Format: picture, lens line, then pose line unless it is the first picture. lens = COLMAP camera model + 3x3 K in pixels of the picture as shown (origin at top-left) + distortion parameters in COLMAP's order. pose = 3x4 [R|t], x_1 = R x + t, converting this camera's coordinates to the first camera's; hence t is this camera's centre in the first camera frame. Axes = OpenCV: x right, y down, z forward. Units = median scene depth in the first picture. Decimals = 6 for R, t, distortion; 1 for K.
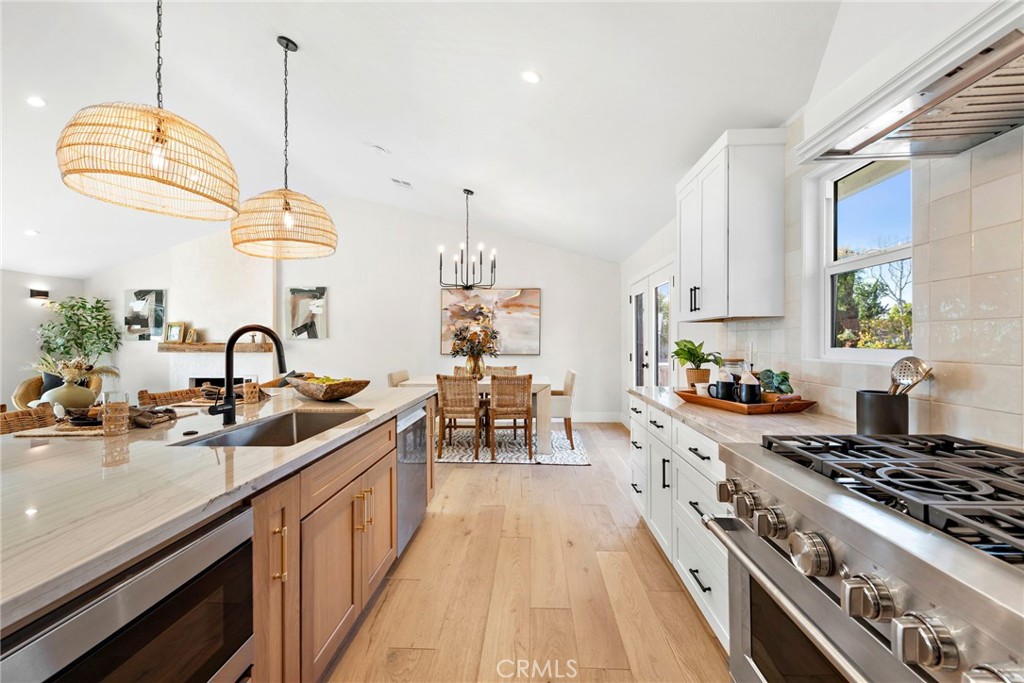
lens RADIAL K [[412.1, 0, 512.9], [0, 412.1, 342.5], [0, 0, 1]] dist [0.011005, -0.001990]
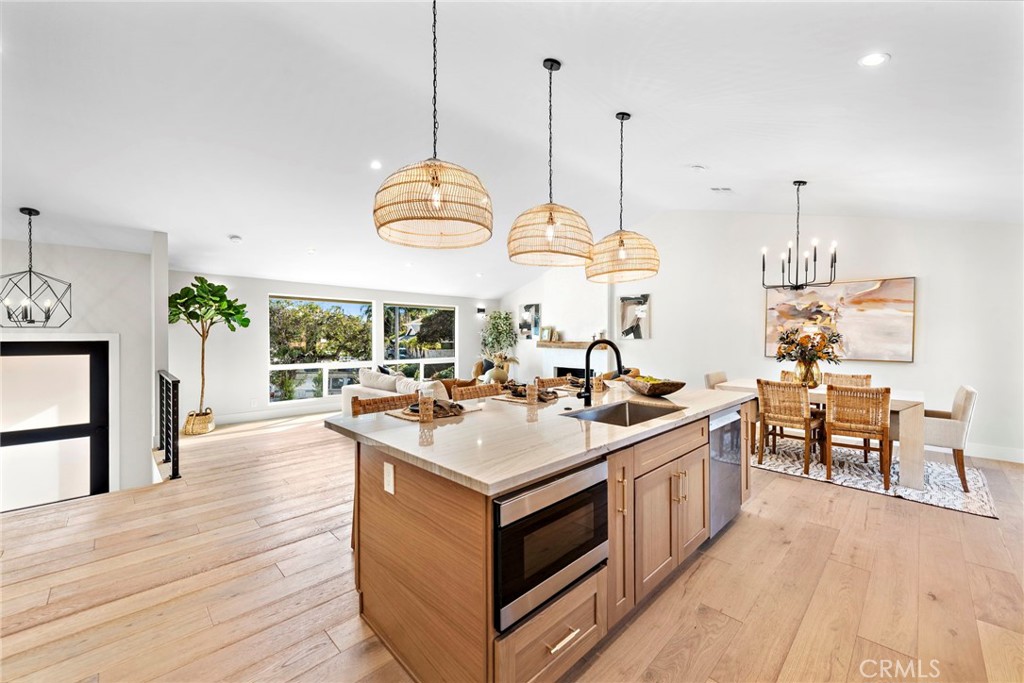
lens RADIAL K [[412.1, 0, 504.3], [0, 412.1, 336.8], [0, 0, 1]] dist [0.011005, -0.001990]
pose [[0.725623, 0.006579, -0.688061, 0.060025], [-0.001503, 0.999967, 0.007976, -0.032073], [0.688091, -0.004753, 0.725609, -0.144839]]
